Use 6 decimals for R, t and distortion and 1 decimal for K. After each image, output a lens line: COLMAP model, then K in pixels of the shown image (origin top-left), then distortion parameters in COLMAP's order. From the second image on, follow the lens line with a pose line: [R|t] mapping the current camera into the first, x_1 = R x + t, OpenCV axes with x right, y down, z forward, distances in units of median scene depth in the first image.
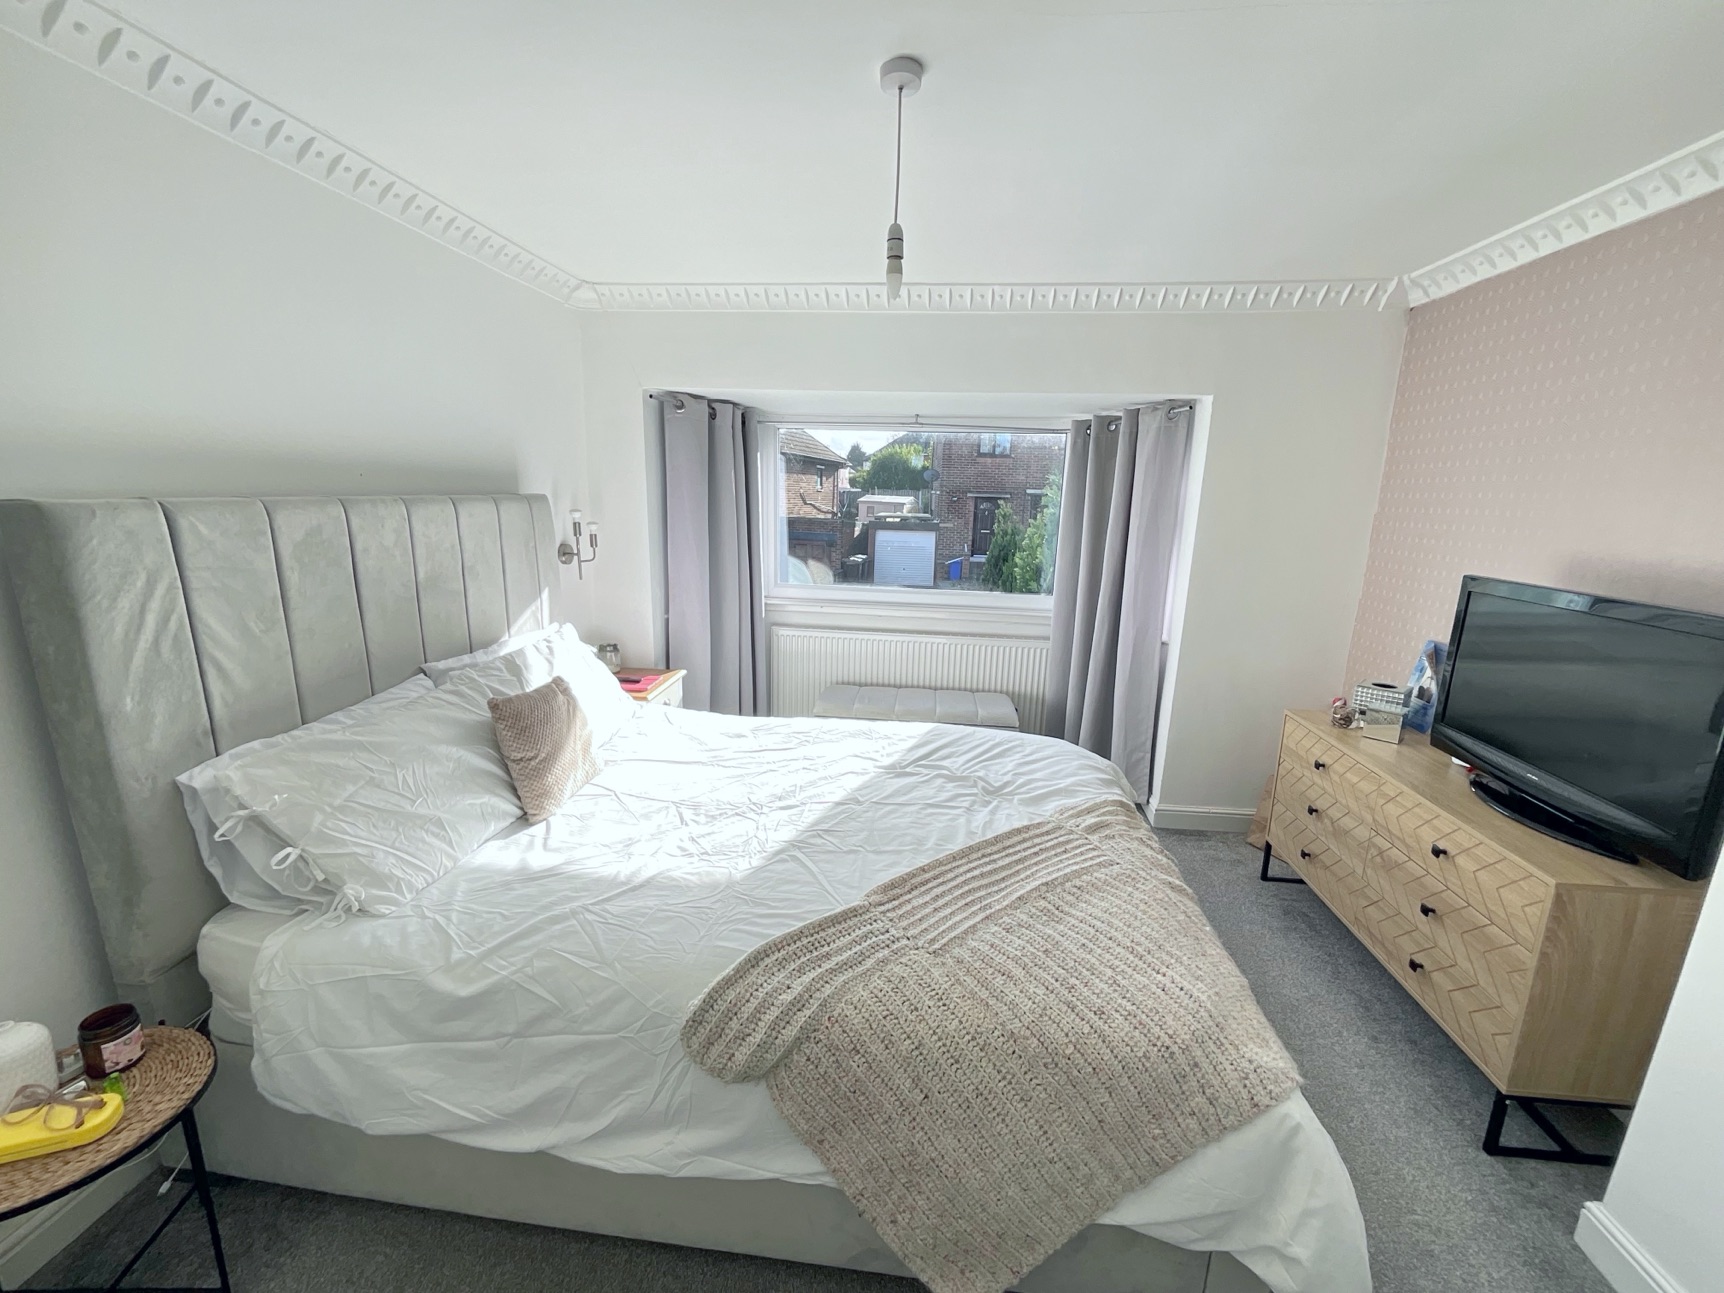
lens RADIAL K [[700.3, 0, 868.3], [0, 700.3, 644.5], [0, 0, 1]] dist [-0.003766, 0.001641]
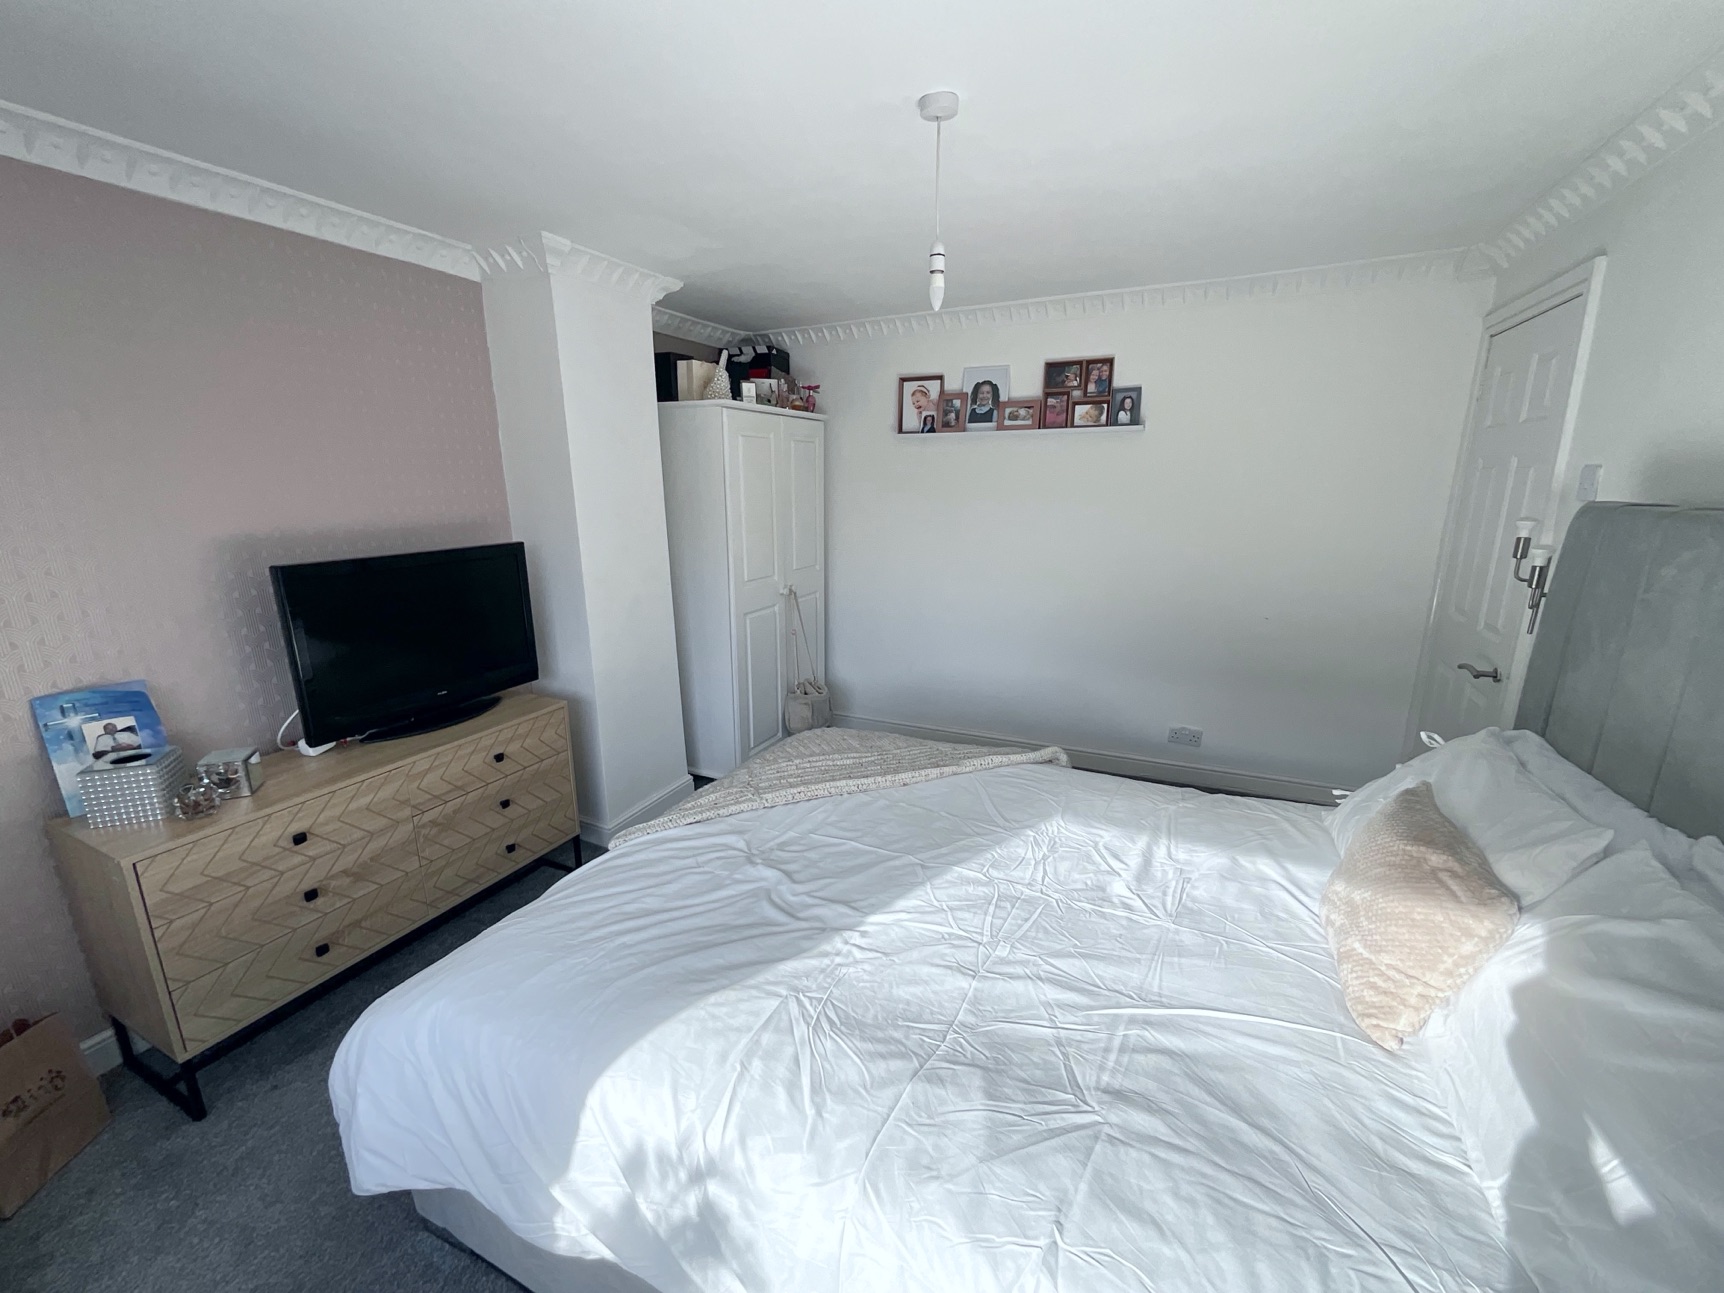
lens RADIAL K [[700.3, 0, 860.1], [0, 700.3, 647.5], [0, 0, 1]] dist [-0.003766, 0.001641]
pose [[-0.943272, -0.093821, 0.318488, -0.180503], [0.058617, 0.897119, 0.437884, -0.365165], [-0.326804, 0.431713, -0.840728, 1.585924]]
